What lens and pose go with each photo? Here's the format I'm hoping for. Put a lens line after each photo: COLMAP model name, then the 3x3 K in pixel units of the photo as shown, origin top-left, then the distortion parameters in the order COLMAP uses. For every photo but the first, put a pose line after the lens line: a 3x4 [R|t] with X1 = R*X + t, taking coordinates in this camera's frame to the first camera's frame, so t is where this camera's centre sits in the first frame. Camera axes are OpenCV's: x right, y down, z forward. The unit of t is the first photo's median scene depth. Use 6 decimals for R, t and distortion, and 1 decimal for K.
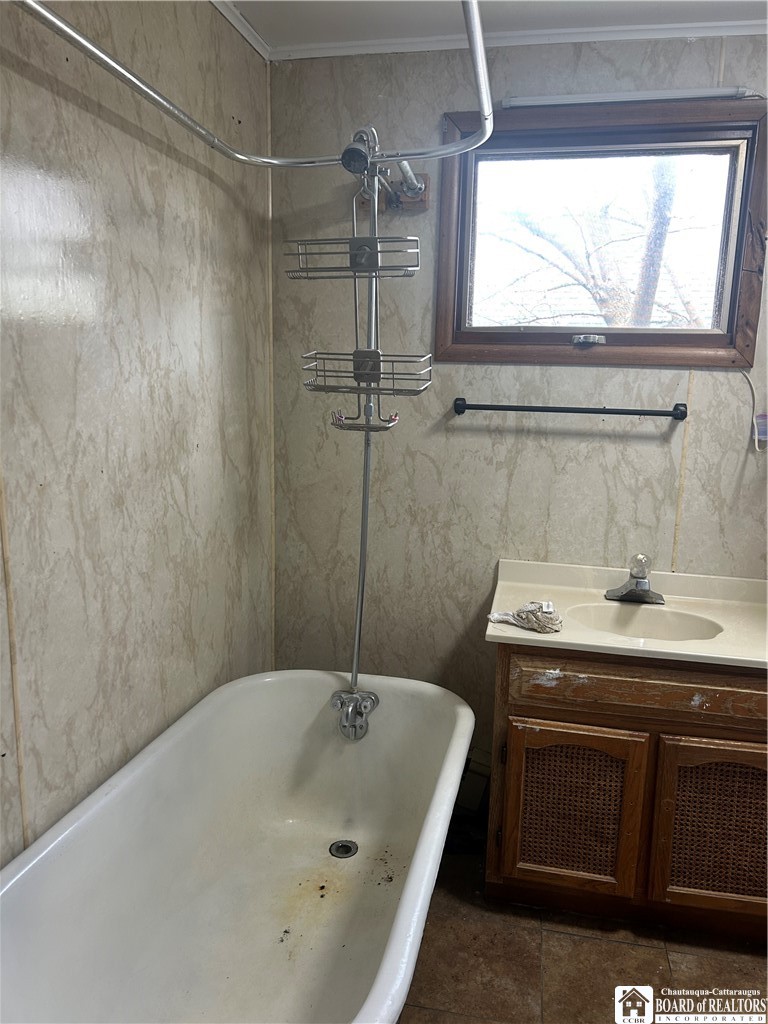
lens RADIAL K [[770.7, 0, 384.0], [0, 770.7, 512.0], [0, 0, 1]] dist [0.080299, -0.192251]
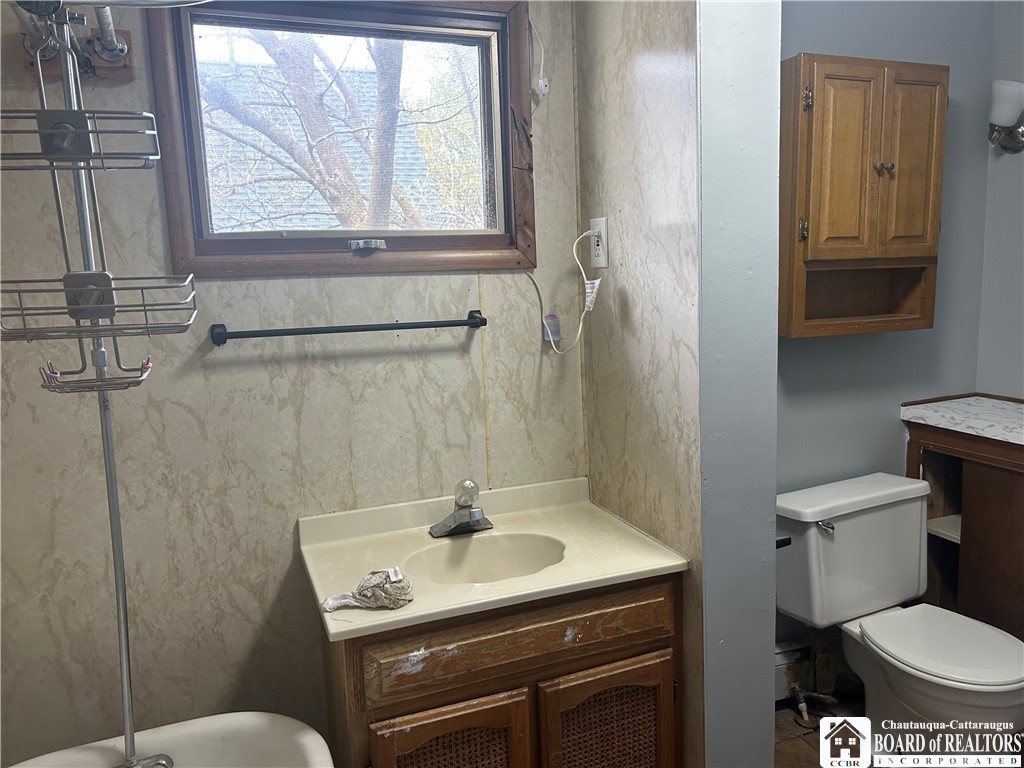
lens RADIAL K [[758.2, 0, 511.7], [0, 758.2, 368.9], [0, 0, 1]] dist [0.053255, -0.068438]
pose [[0.824553, -0.128851, 0.550918, -0.088762], [0.150055, 0.988655, 0.006645, -0.068322], [-0.545524, 0.077189, 0.834533, 0.220070]]
